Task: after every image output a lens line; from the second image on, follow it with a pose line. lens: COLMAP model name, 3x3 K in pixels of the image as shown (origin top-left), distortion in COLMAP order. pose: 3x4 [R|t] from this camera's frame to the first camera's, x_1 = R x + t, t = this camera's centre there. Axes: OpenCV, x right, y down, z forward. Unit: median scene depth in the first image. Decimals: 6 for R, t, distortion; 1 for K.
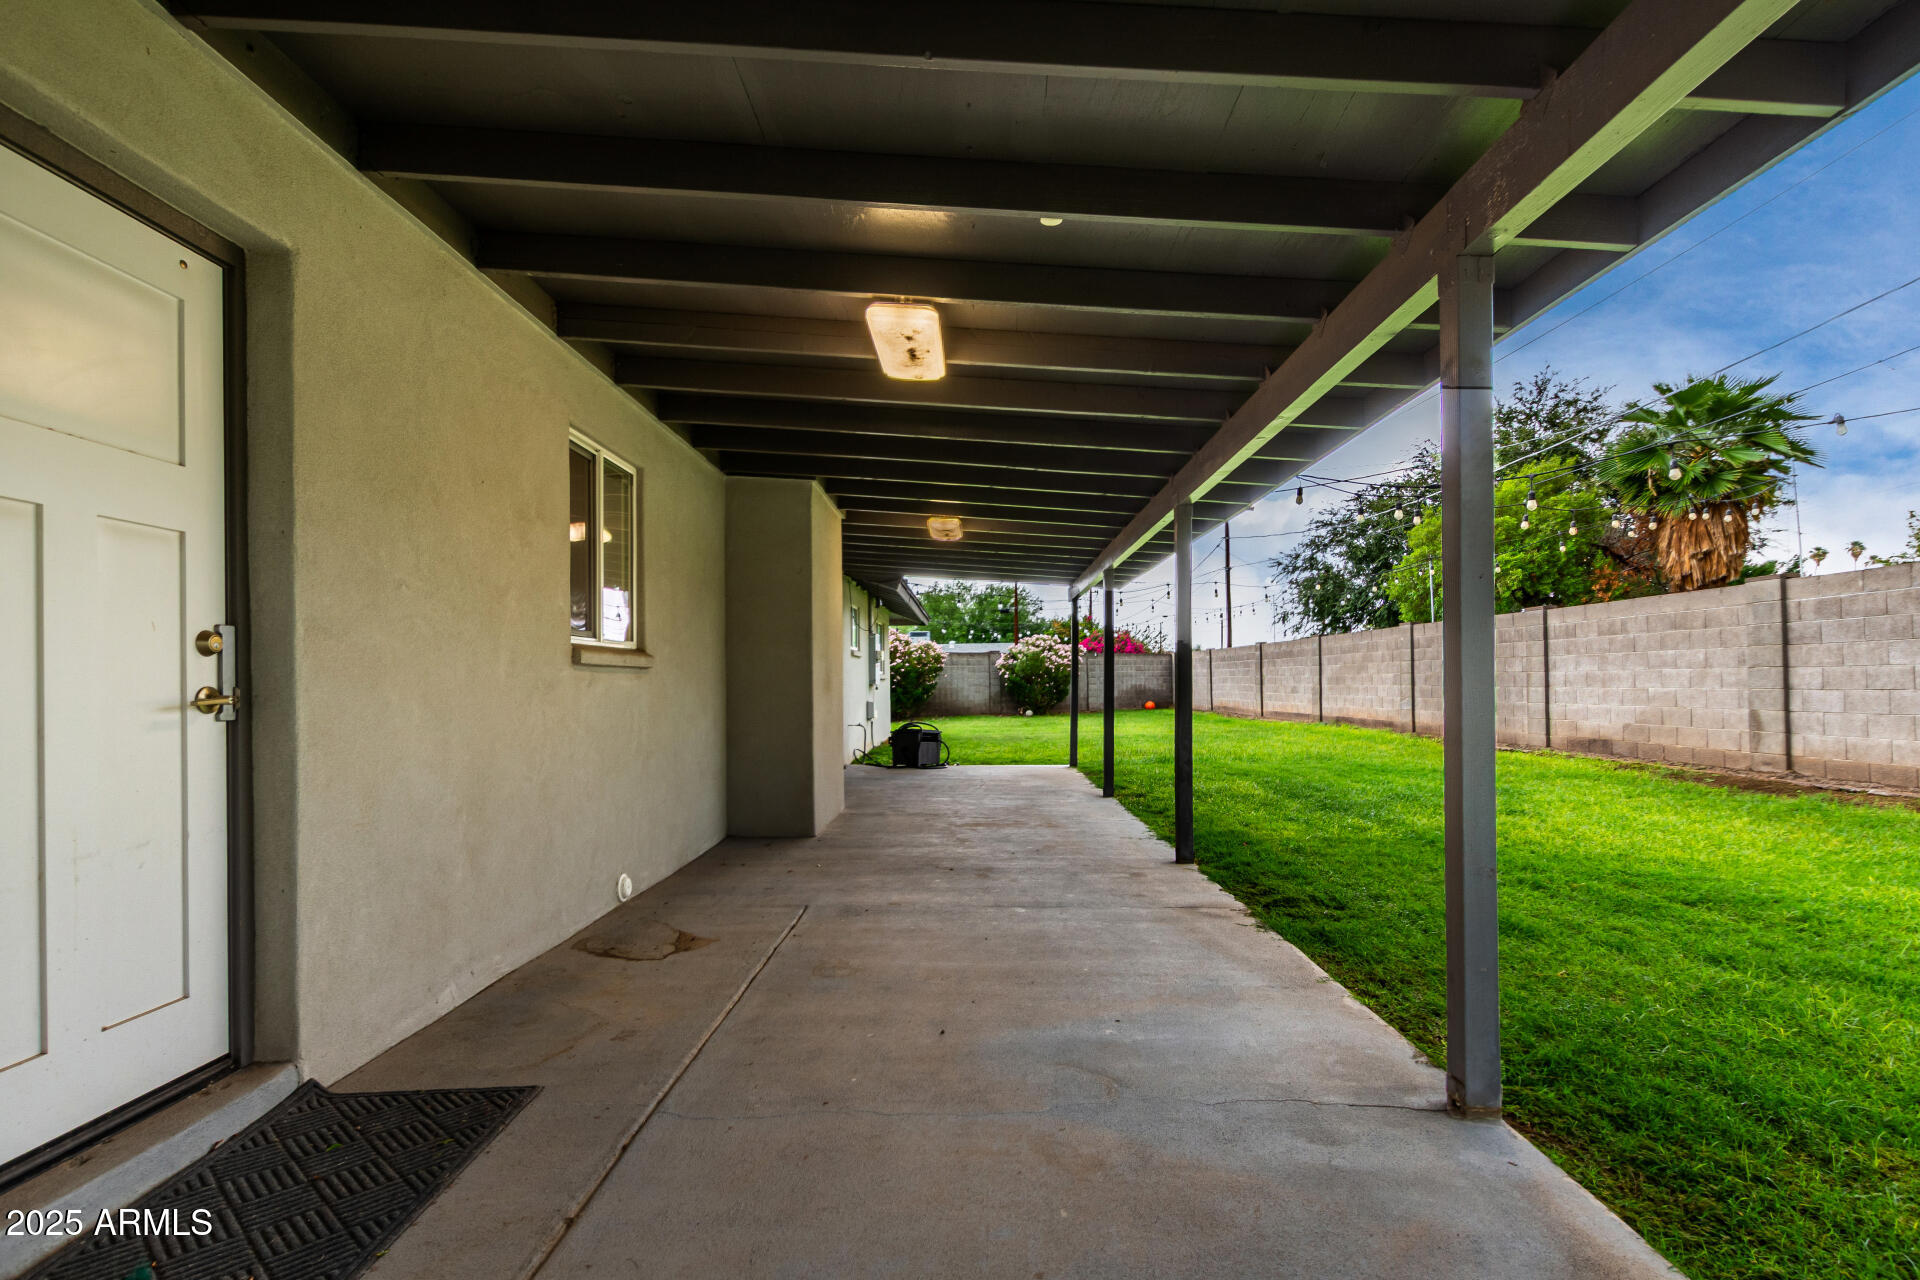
lens RADIAL K [[950.1, 0, 962.4], [0, 950.1, 686.9], [0, 0, 1]] dist [0.015270, -0.000230]
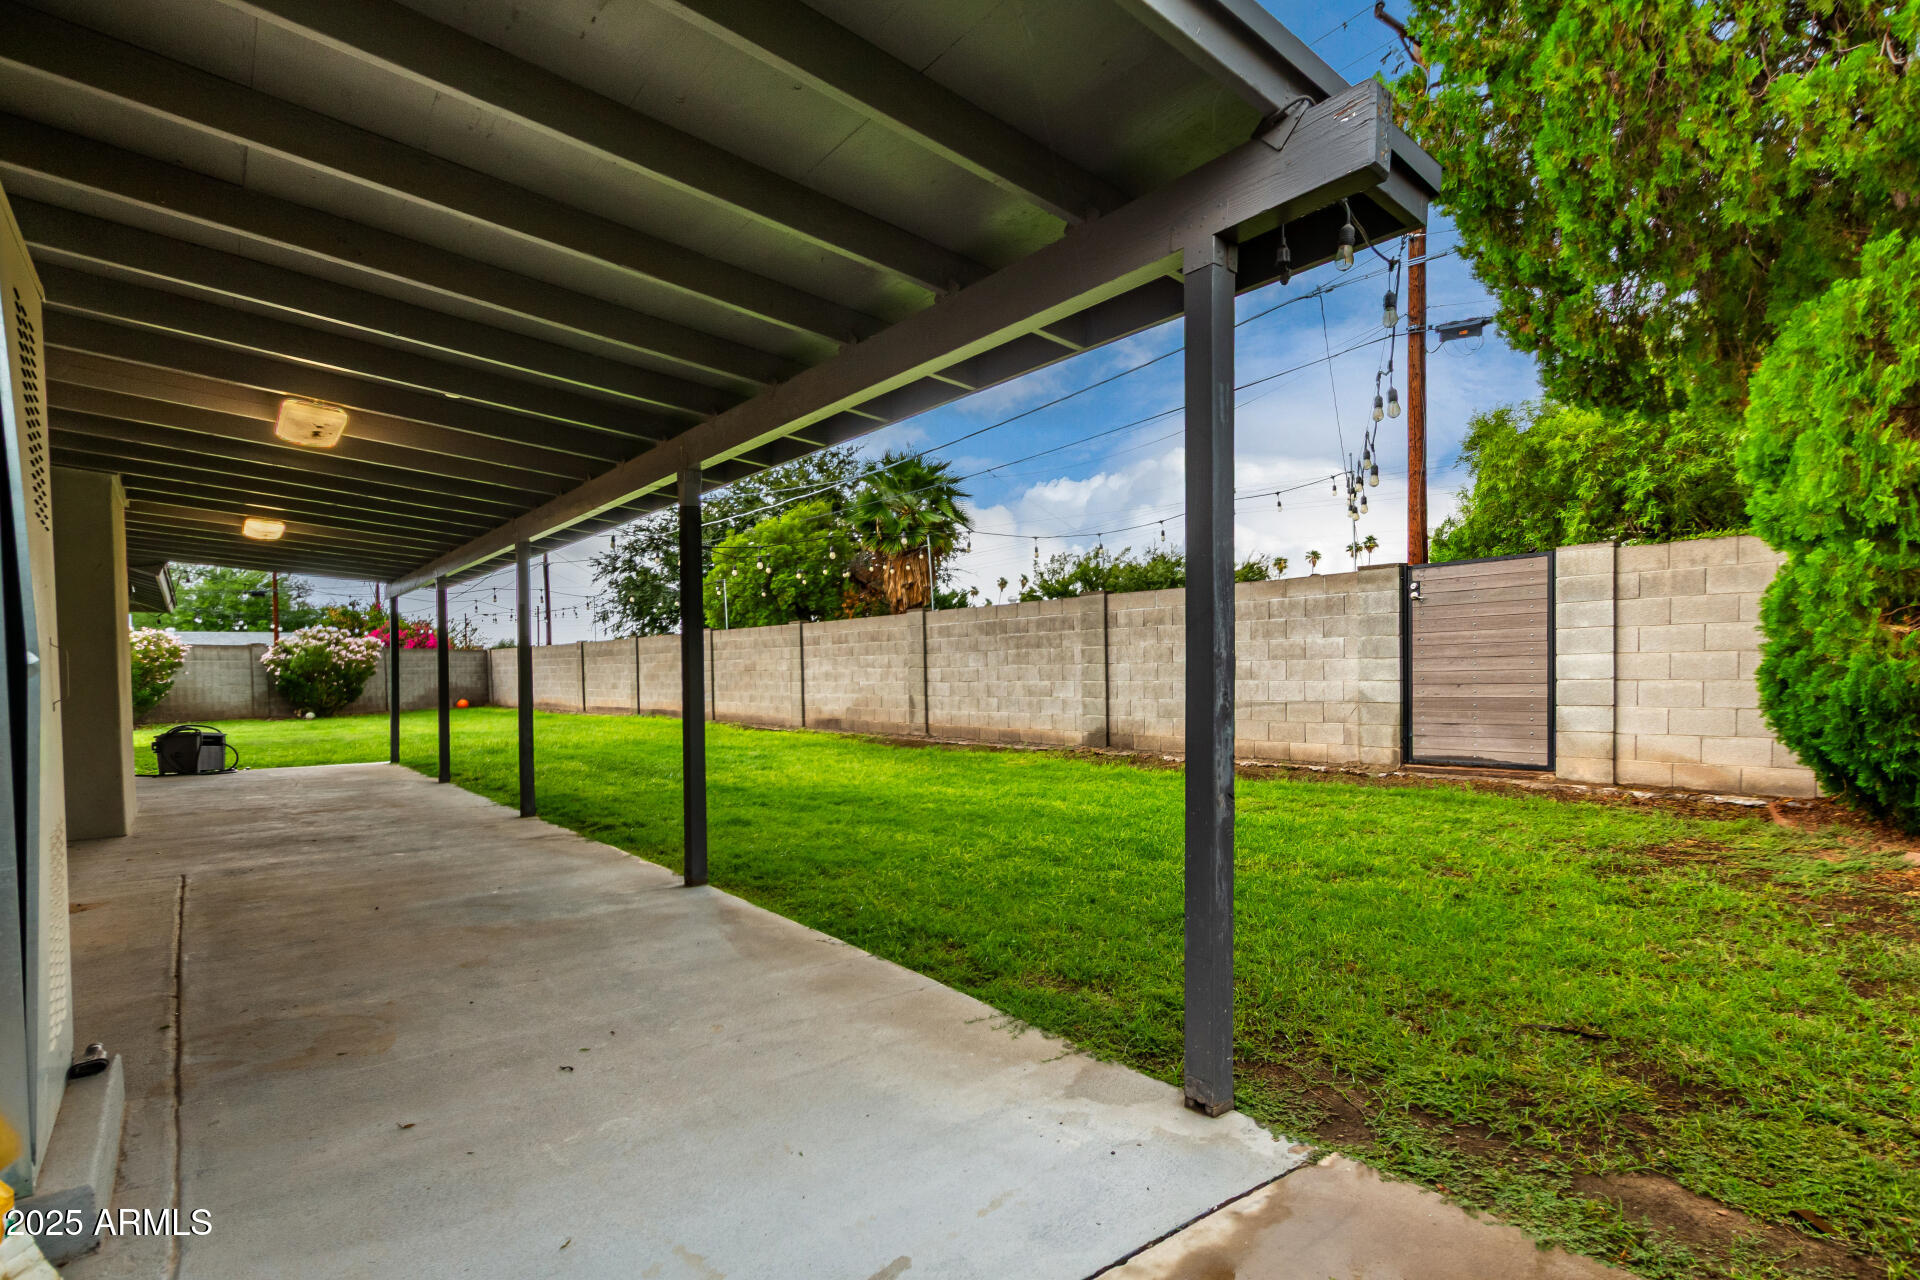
lens RADIAL K [[950.1, 0, 962.4], [0, 950.1, 686.9], [0, 0, 1]] dist [0.015270, -0.000230]
pose [[0.774588, -0.009653, 0.632392, -0.050393], [0.007529, 0.999953, 0.006042, 0.000985], [-0.632421, 0.000081, 0.774625, -0.151622]]
